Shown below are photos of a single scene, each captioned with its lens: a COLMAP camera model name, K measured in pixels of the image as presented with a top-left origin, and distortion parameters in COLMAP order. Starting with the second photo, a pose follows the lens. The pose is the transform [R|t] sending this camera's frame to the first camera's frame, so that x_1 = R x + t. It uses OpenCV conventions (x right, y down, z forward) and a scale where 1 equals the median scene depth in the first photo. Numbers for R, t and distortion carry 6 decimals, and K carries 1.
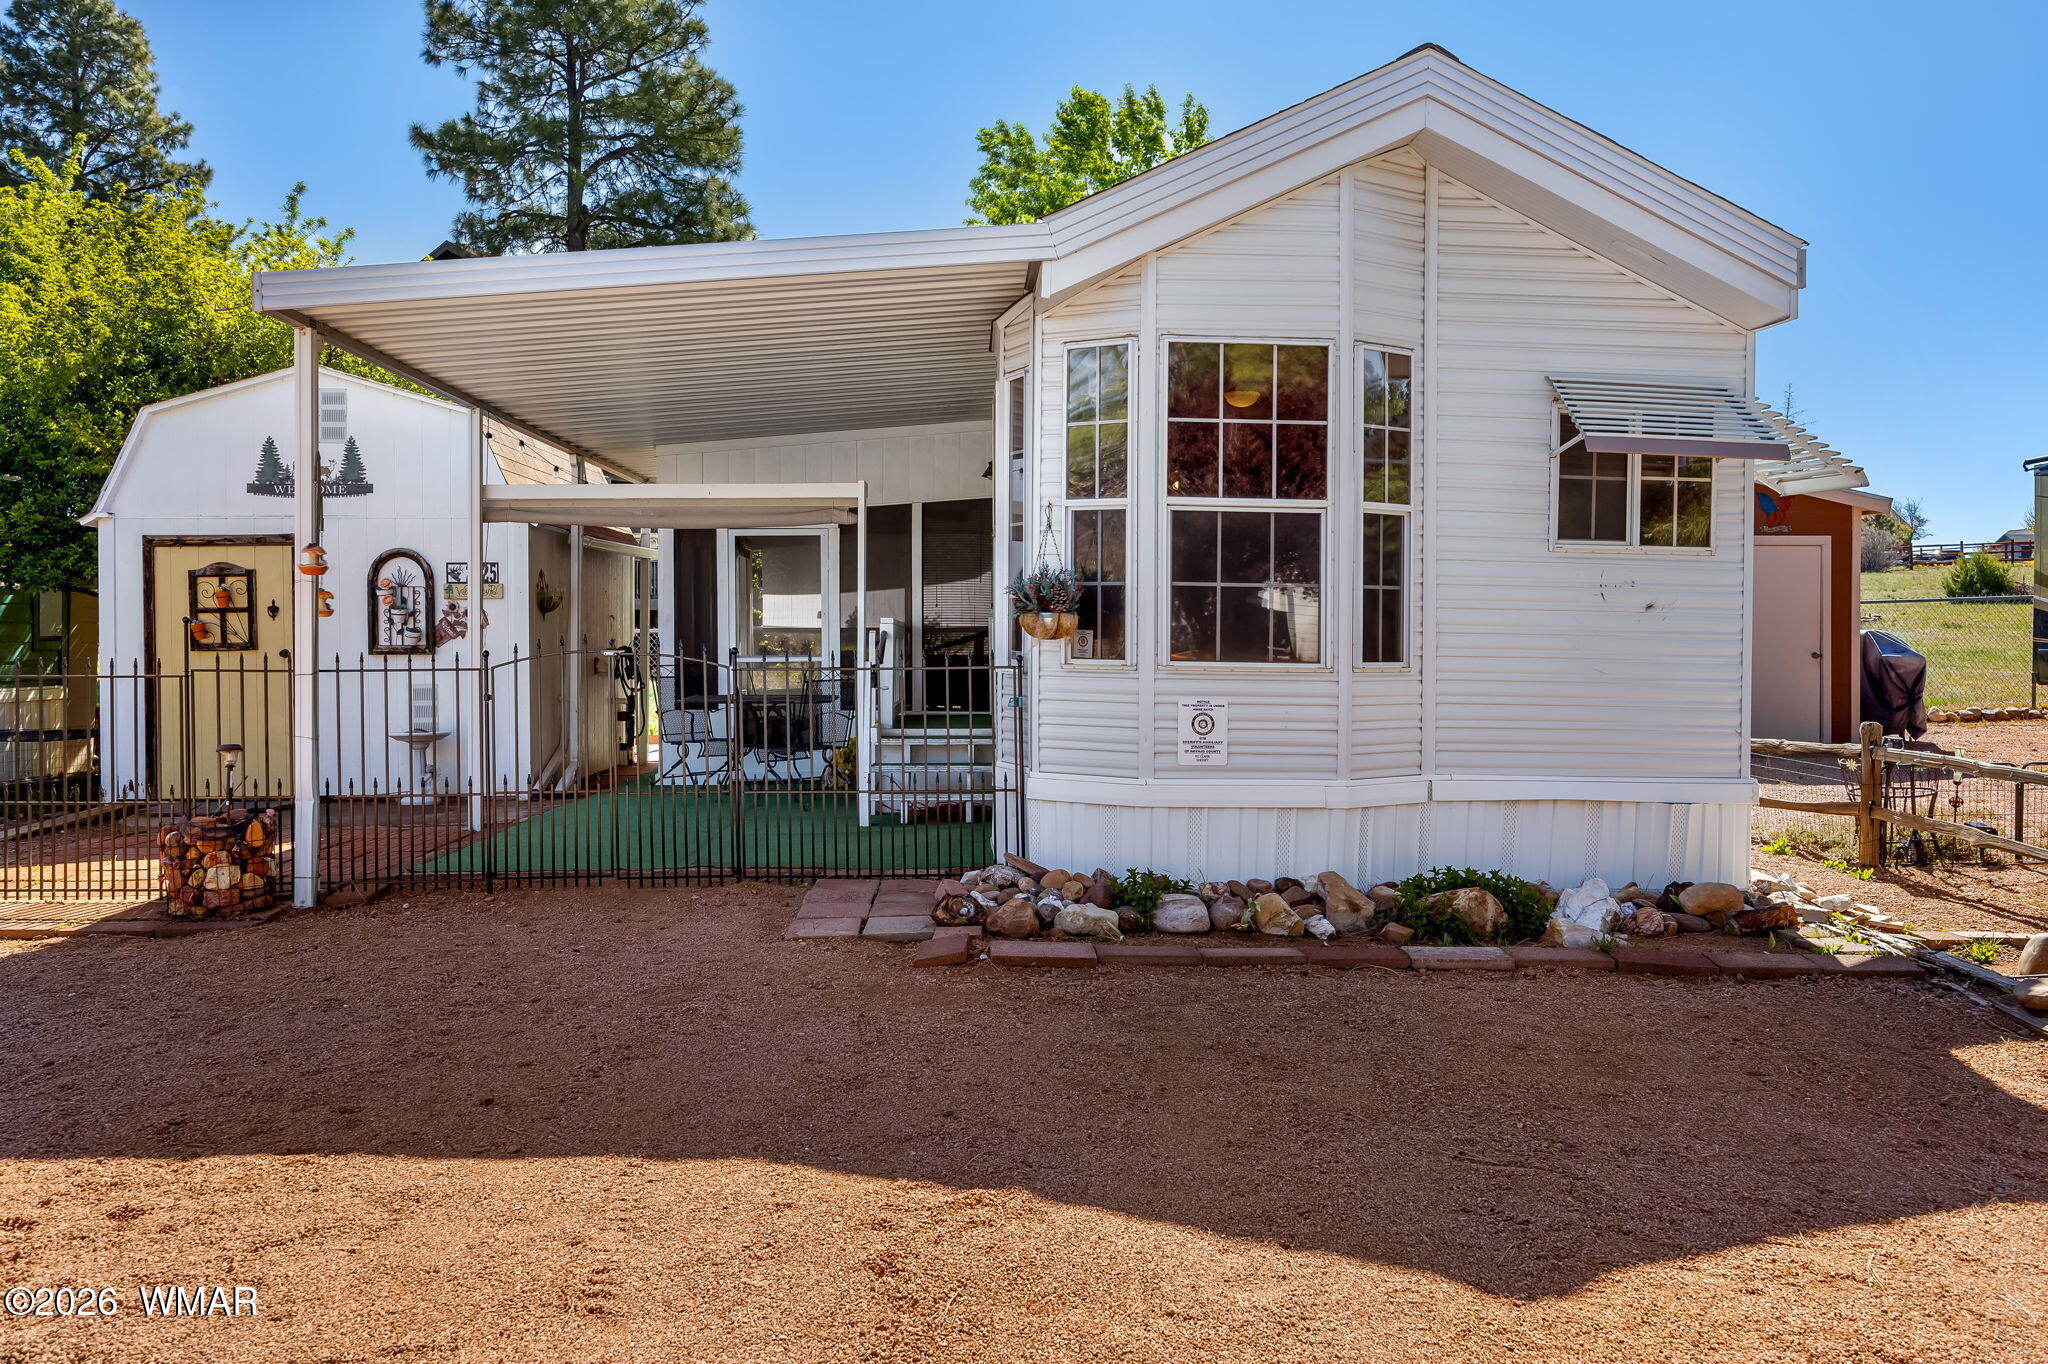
lens RADIAL K [[1668.6, 0, 1027.1], [0, 1668.6, 655.6], [0, 0, 1]] dist [0.014225, -0.024100]
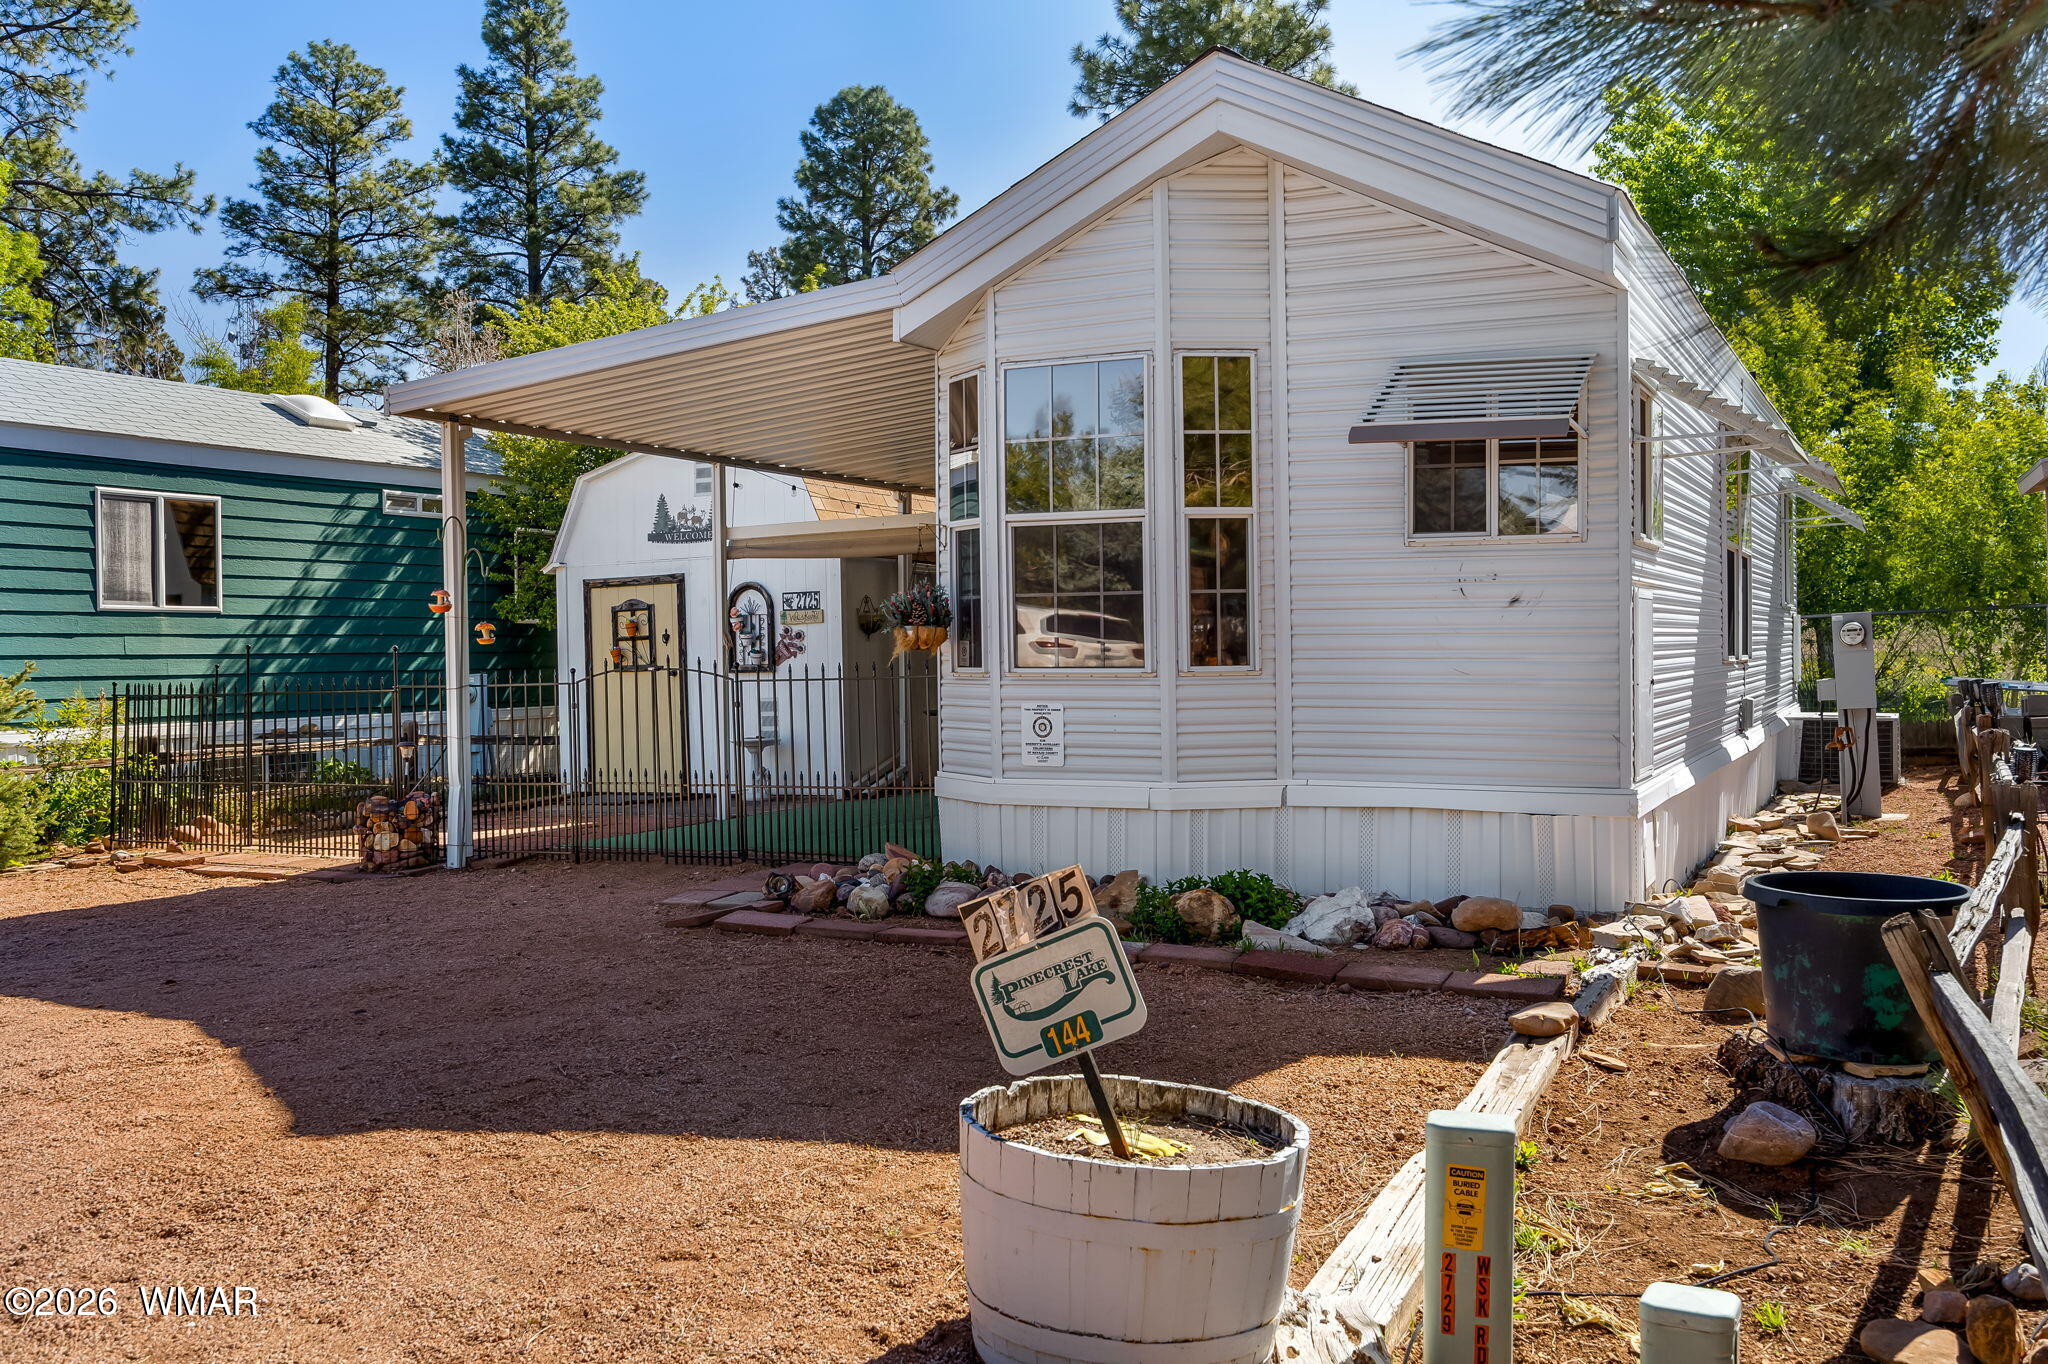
lens RADIAL K [[1773.4, 0, 1040.6], [0, 1773.4, 675.9], [0, 0, 1]] dist [-0.009011, 0.005278]
pose [[0.875418, -0.013349, -0.483182, 0.448543], [0.014283, 0.999896, -0.001747, 0.007253], [0.483156, -0.005372, 0.875518, 0.011509]]
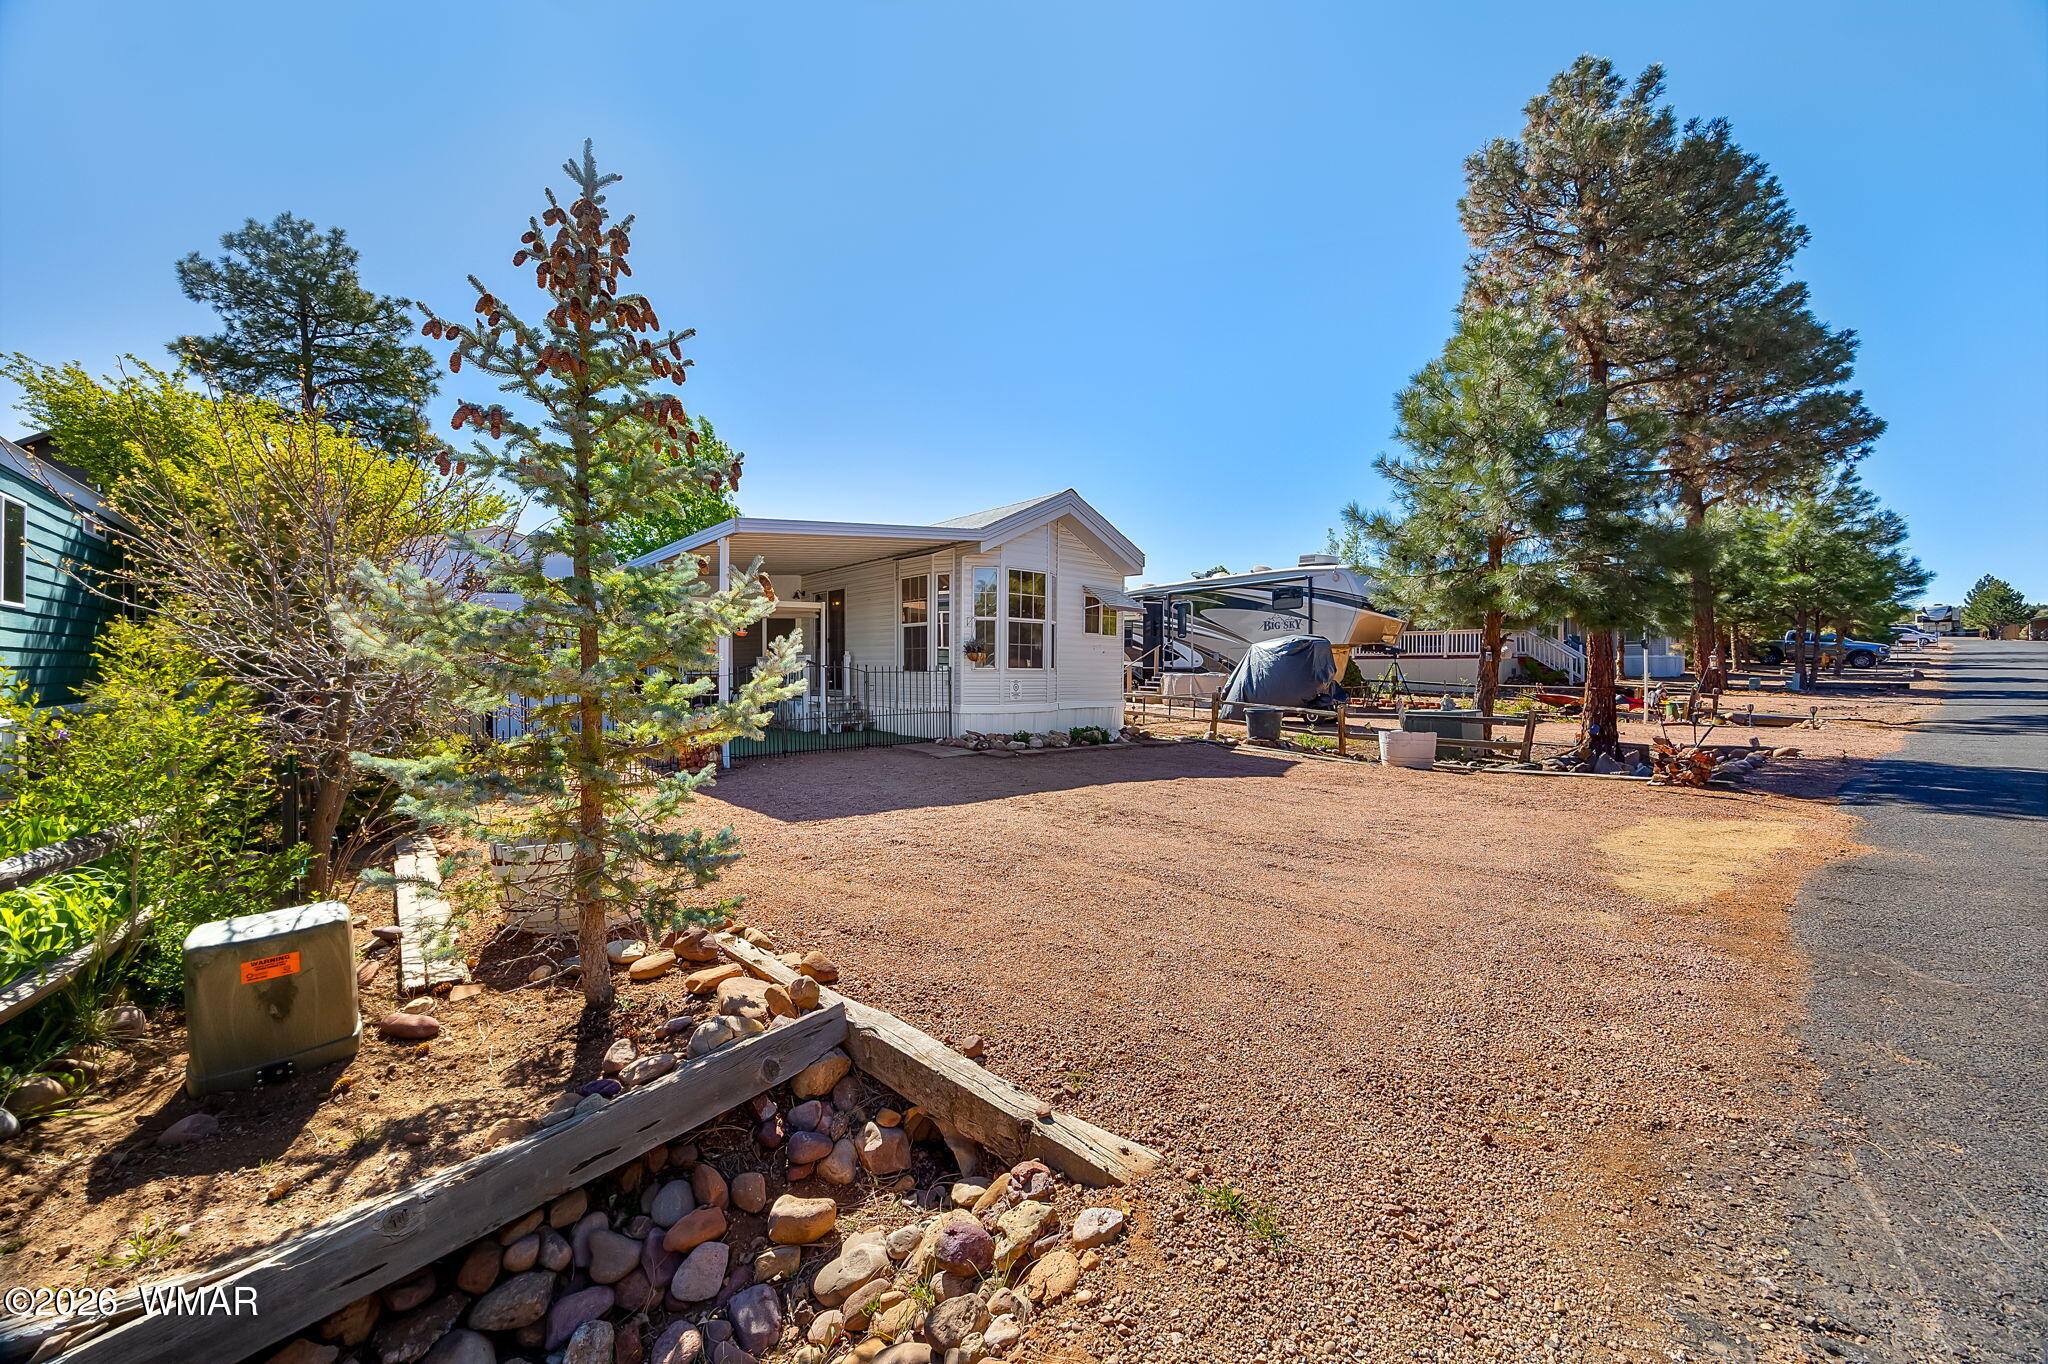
lens RADIAL K [[774.6, 0, 1033.8], [0, 774.6, 675.9], [0, 0, 1]] dist [-0.000080, -0.000772]
pose [[0.778146, -0.012590, 0.627957, -0.565975], [0.012639, 0.999911, 0.004386, 0.008838], [-0.627956, 0.004523, 0.778236, -0.137304]]
